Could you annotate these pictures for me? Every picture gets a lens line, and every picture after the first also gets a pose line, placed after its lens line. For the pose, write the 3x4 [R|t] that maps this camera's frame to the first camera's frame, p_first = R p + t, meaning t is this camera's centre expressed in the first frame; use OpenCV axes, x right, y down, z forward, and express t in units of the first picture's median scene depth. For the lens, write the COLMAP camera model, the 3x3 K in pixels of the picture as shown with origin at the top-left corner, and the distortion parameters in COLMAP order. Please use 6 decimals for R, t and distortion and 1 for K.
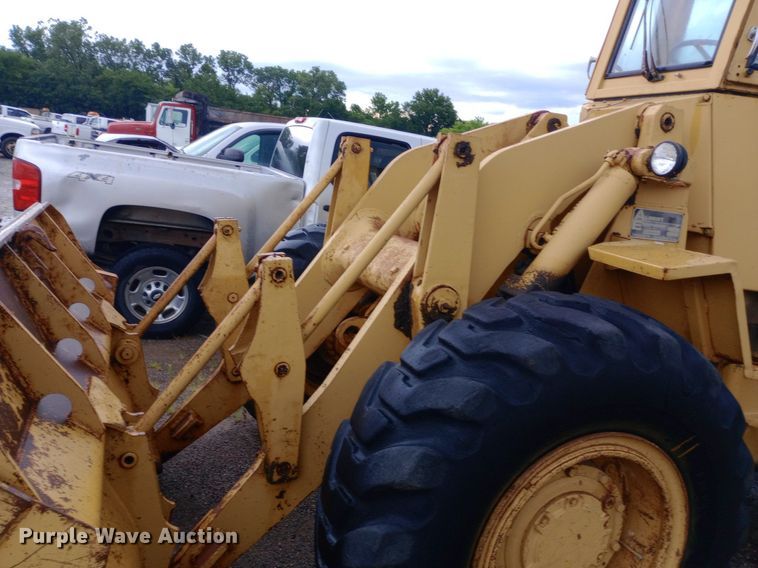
lens RADIAL K [[621.5, 0, 380.5], [0, 621.5, 281.6], [0, 0, 1]] dist [0.083303, -0.142423]
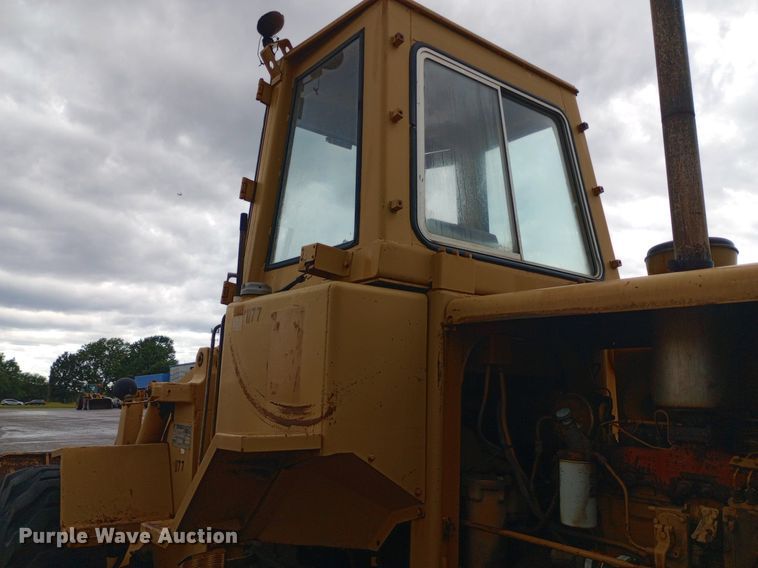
lens RADIAL K [[621.5, 0, 380.5], [0, 621.5, 281.6], [0, 0, 1]] dist [0.083303, -0.142423]
pose [[0.270782, -0.288871, -0.918276, 1.892489], [-0.166168, 0.925568, -0.340165, -0.009033], [0.948190, 0.244699, 0.202626, 1.060061]]
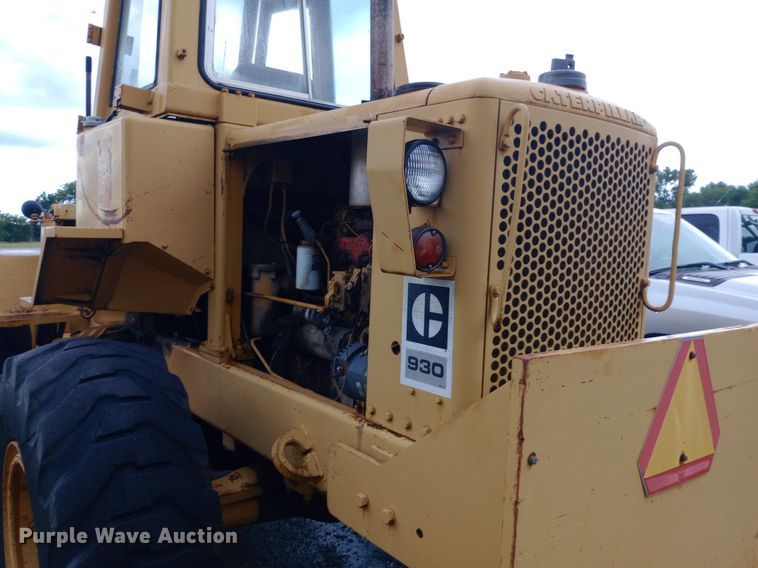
lens RADIAL K [[621.5, 0, 380.5], [0, 621.5, 281.6], [0, 0, 1]] dist [0.083303, -0.142423]
pose [[0.293790, -0.050639, -0.954528, 2.238442], [-0.159962, 0.981909, -0.101326, 0.039344], [0.942390, 0.182457, 0.280375, 1.302710]]
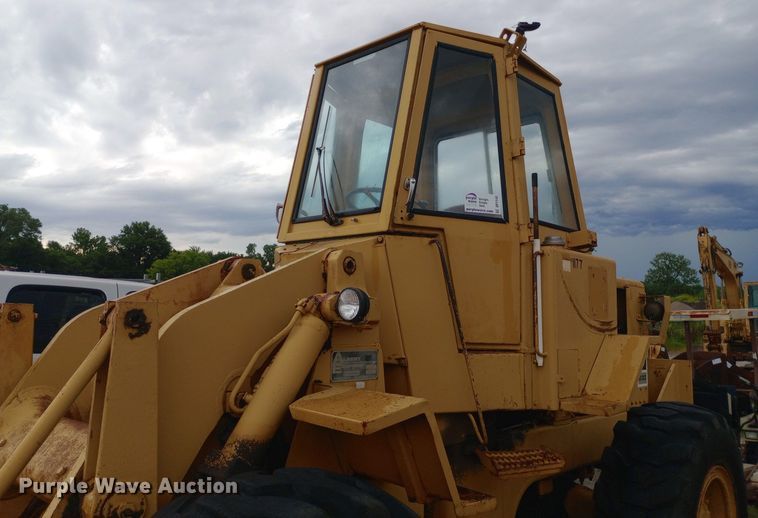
lens RADIAL K [[619.8, 0, 379.2], [0, 619.8, 232.9], [0, 0, 1]] dist [0.097087, -0.180903]
pose [[0.903604, -0.050161, 0.425421, 0.060519], [0.163726, 0.958160, -0.234784, -0.052925], [-0.395845, 0.281804, 0.874010, 0.052433]]
